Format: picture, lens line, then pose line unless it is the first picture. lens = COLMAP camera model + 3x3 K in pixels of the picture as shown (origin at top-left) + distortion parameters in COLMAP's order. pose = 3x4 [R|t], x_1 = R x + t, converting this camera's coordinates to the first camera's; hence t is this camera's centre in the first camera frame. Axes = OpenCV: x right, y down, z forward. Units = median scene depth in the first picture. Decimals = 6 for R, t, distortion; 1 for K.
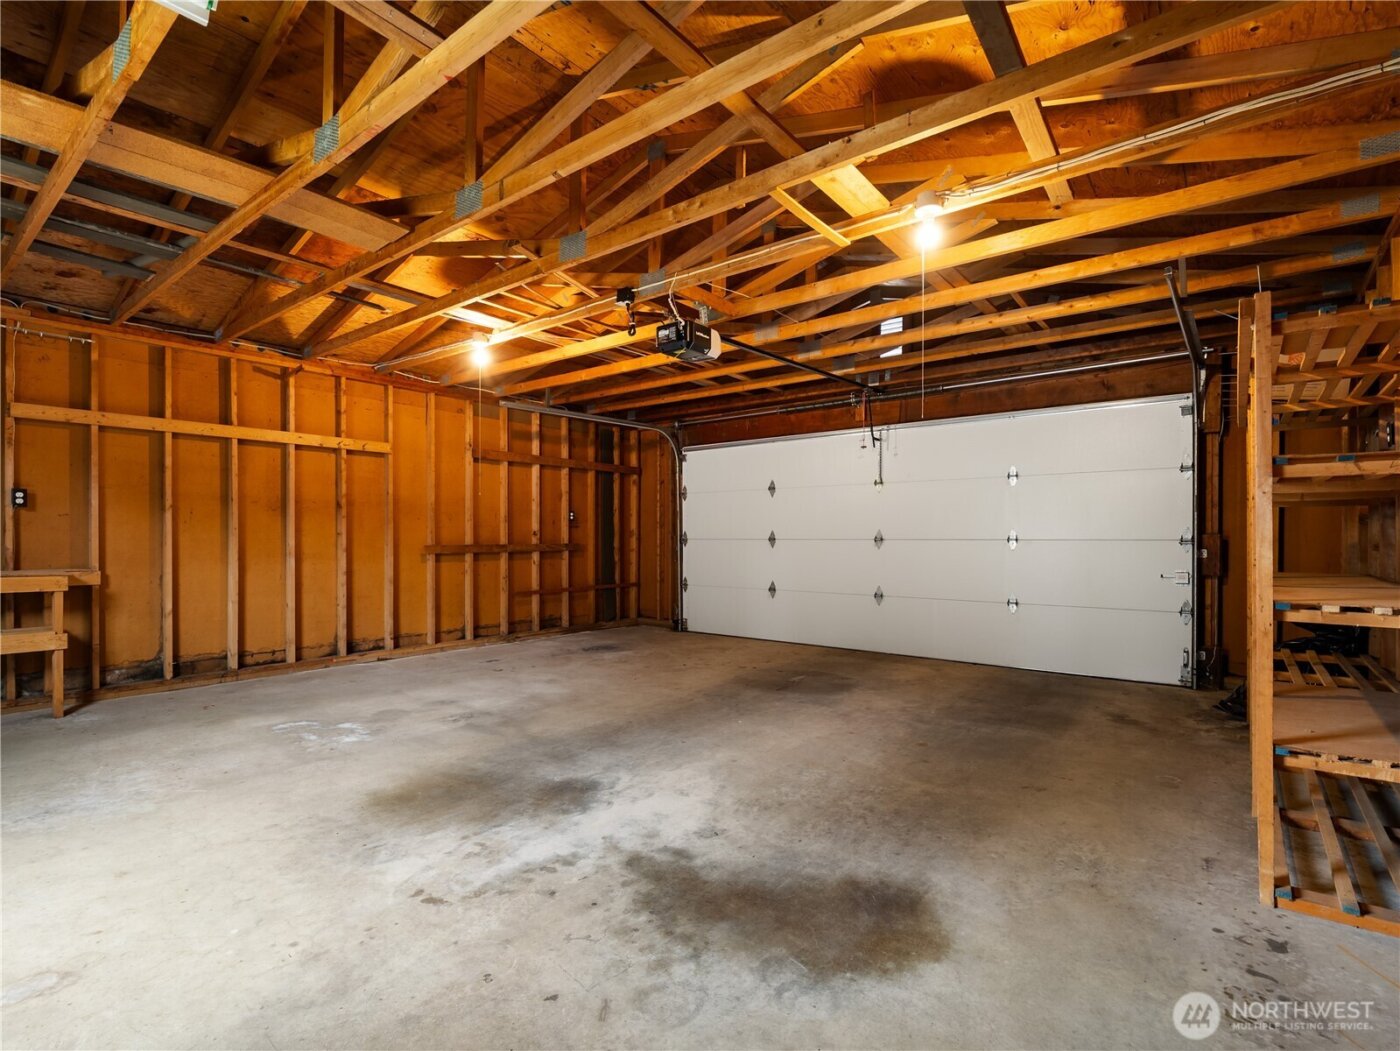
lens RADIAL K [[672.4, 0, 700.0], [0, 672.4, 525.5], [0, 0, 1]] dist [0.000417, 0.000029]
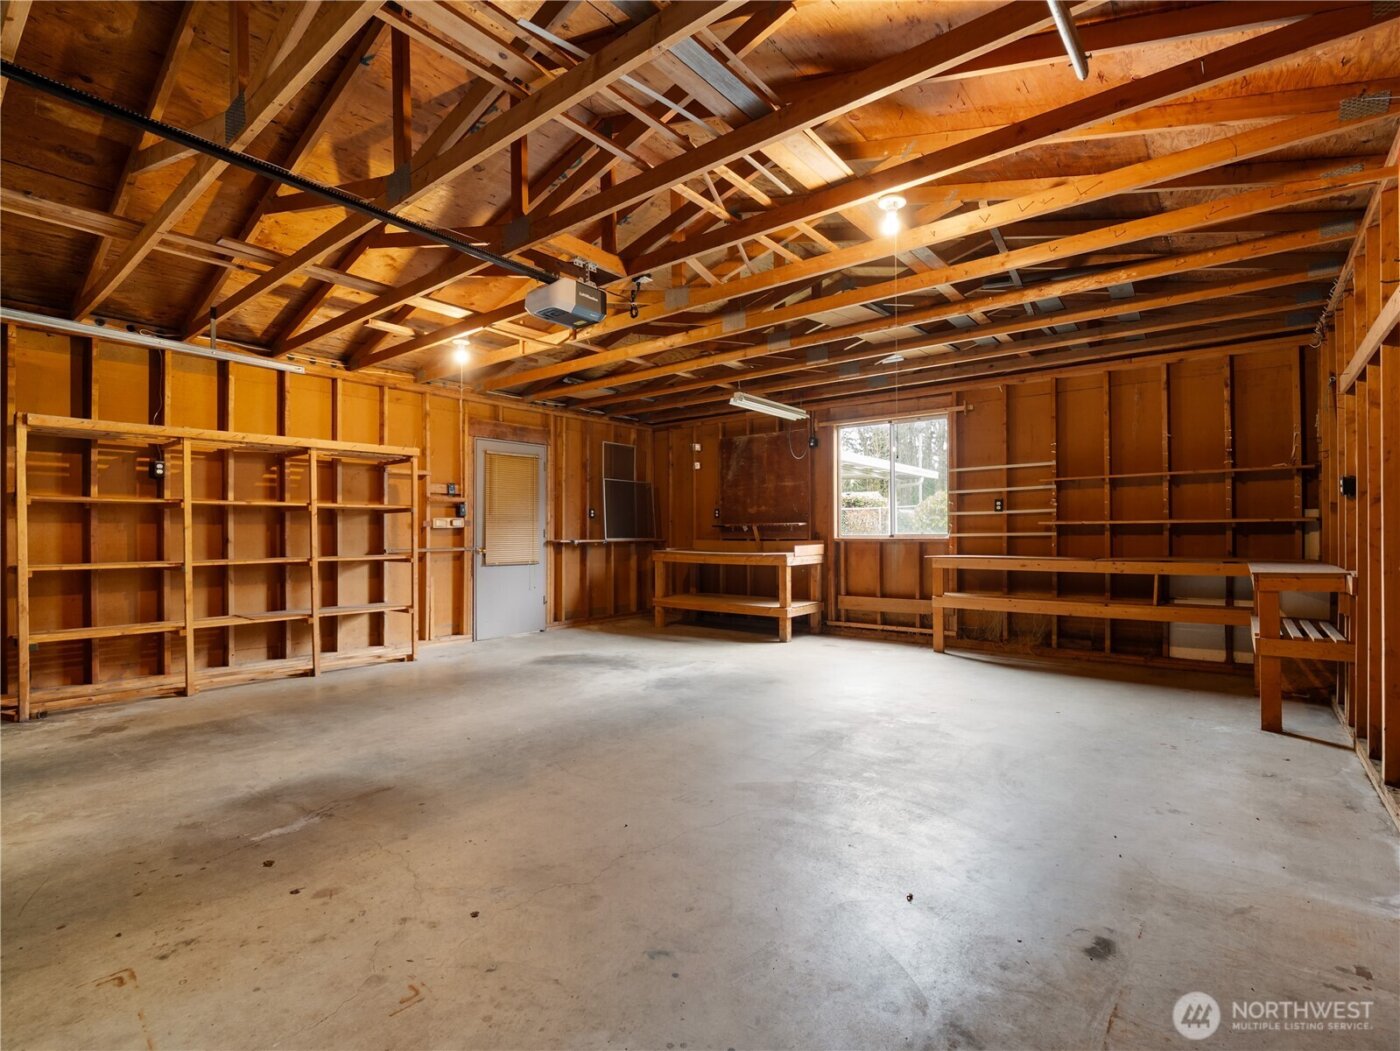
lens RADIAL K [[672.4, 0, 700.0], [0, 672.4, 525.5], [0, 0, 1]] dist [0.000417, 0.000029]
pose [[-0.999940, 0.003791, 0.010255, -0.190087], [0.003592, 0.999807, -0.019319, 0.026008], [-0.010327, -0.019281, -0.999761, 1.820811]]
